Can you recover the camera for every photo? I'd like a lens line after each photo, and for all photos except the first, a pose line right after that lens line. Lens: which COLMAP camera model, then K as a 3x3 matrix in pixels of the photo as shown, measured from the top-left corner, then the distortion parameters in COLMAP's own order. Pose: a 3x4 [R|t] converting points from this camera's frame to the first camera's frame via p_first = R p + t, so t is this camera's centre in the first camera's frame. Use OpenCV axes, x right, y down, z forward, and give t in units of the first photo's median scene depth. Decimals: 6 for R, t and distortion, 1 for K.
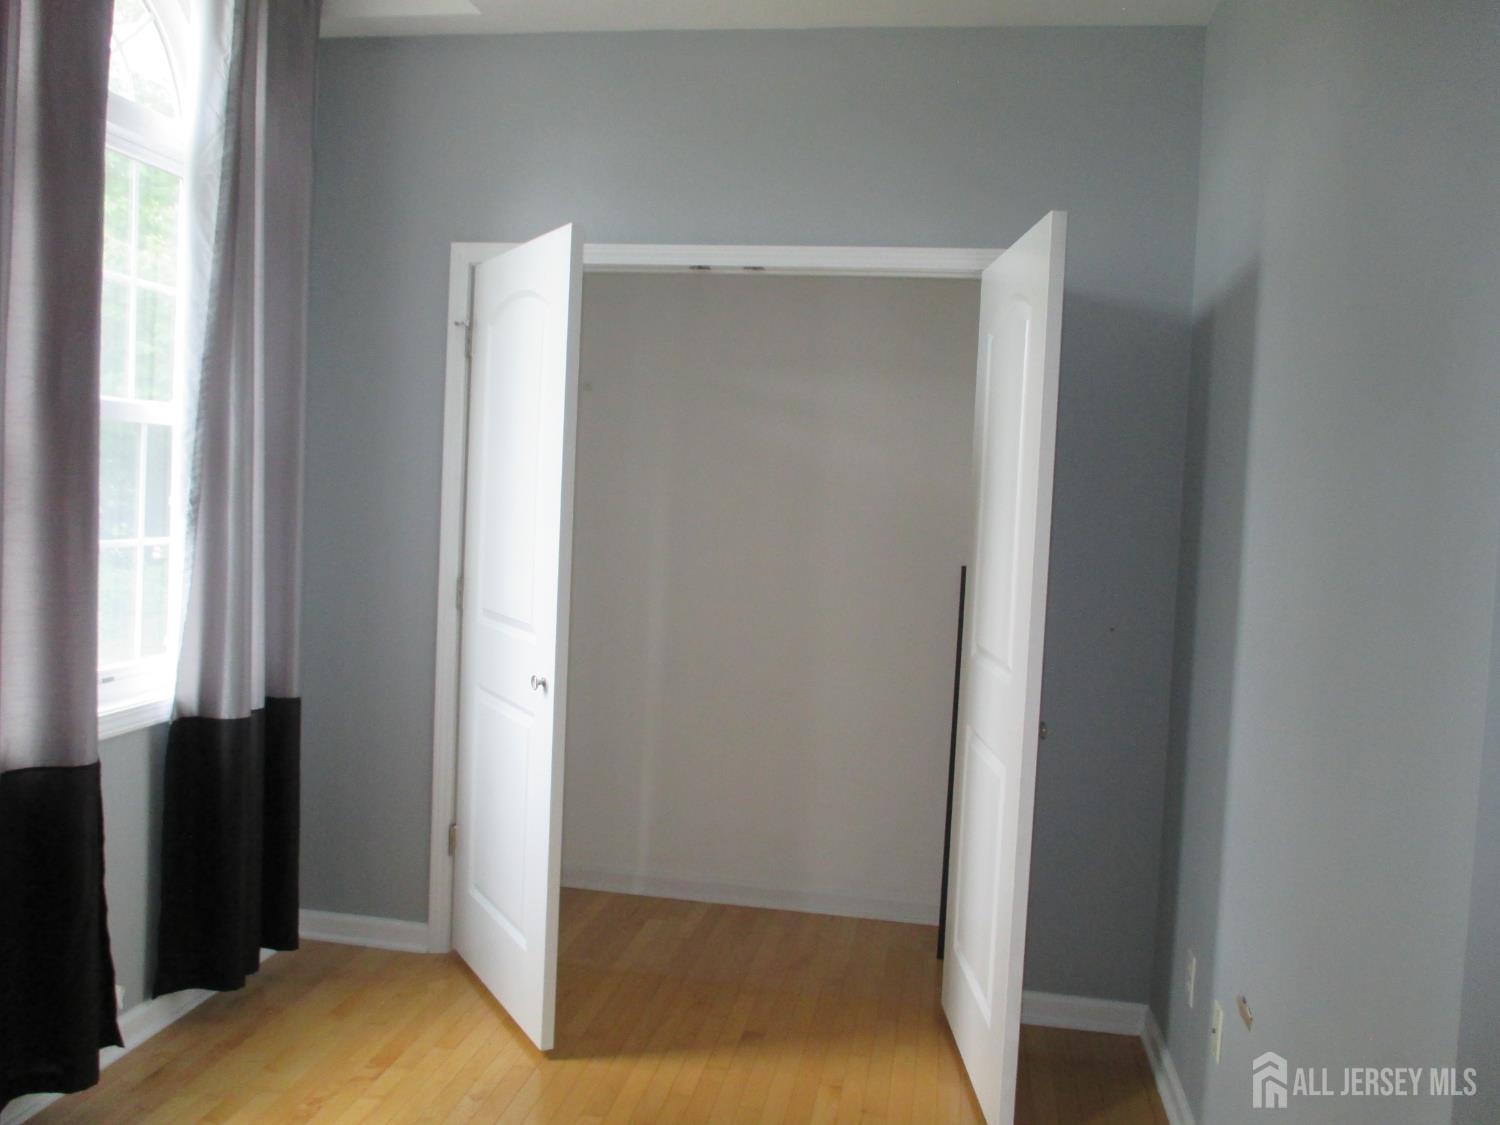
lens RADIAL K [[1241.7, 0, 758.4], [0, 1241.7, 534.8], [0, 0, 1]] dist [-0.035467, 0.000573]
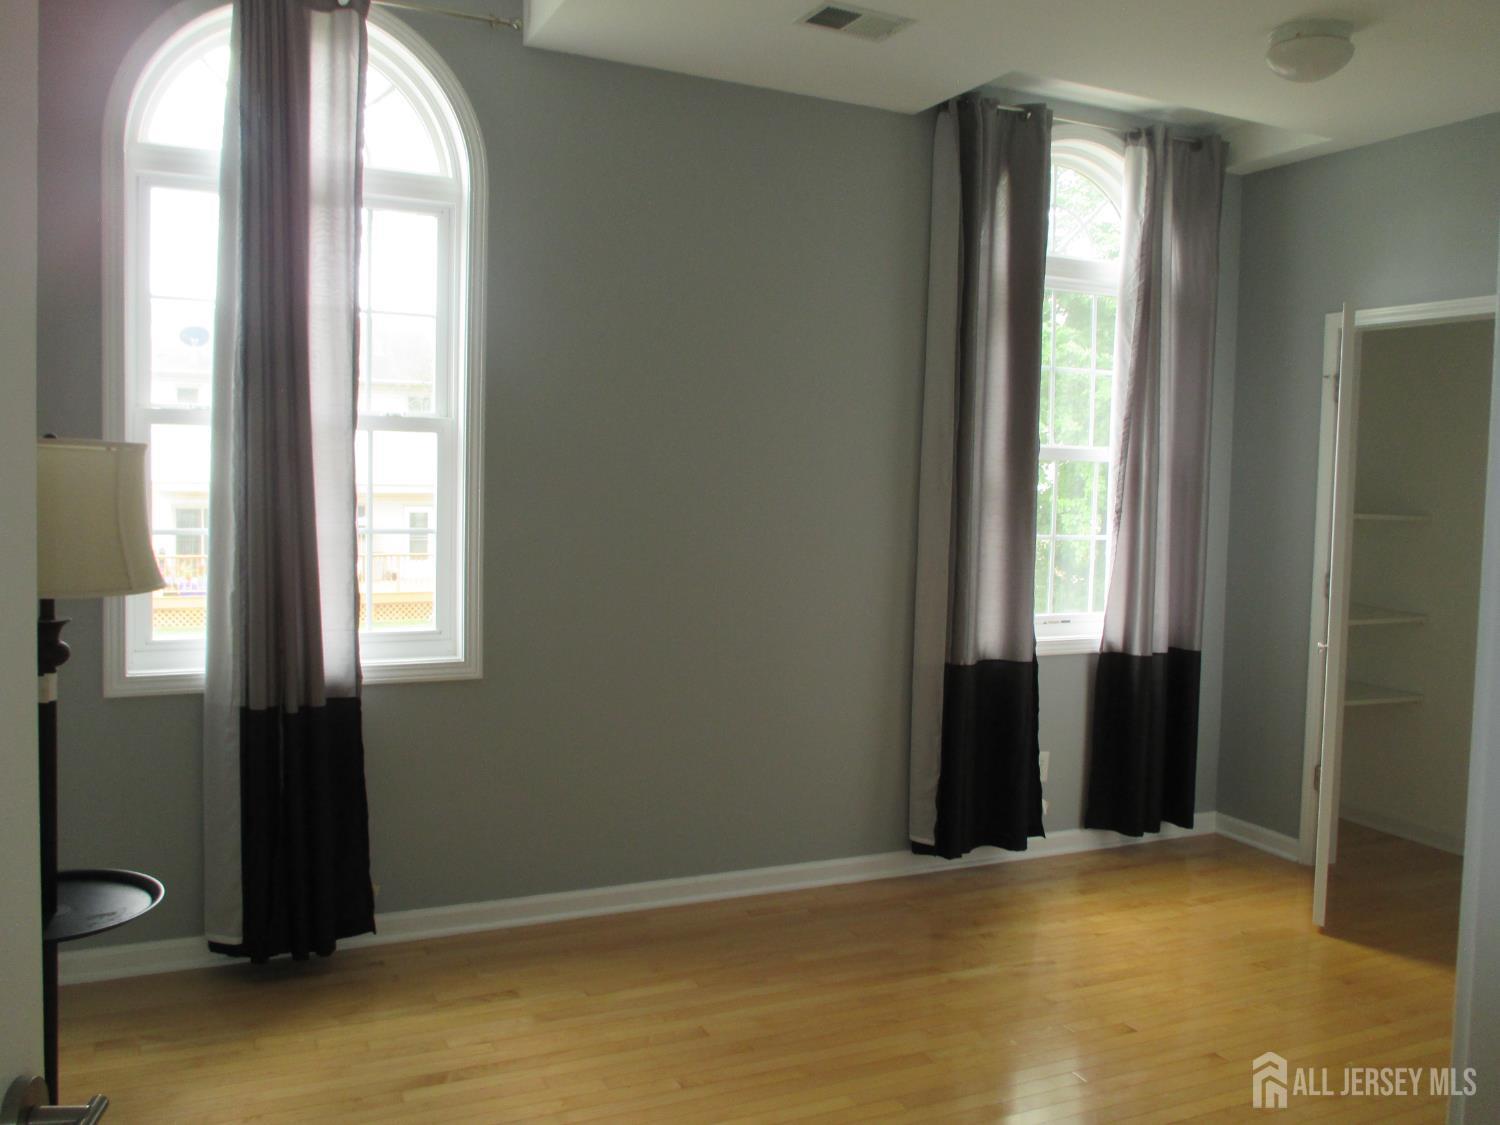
lens RADIAL K [[1241.7, 0, 758.4], [0, 1241.7, 534.8], [0, 0, 1]] dist [-0.035467, 0.000573]
pose [[0.559866, 0.001855, -0.828581, 0.577270], [-0.033882, 0.999212, -0.020656, 0.049817], [0.827890, 0.039638, 0.559487, -0.242308]]
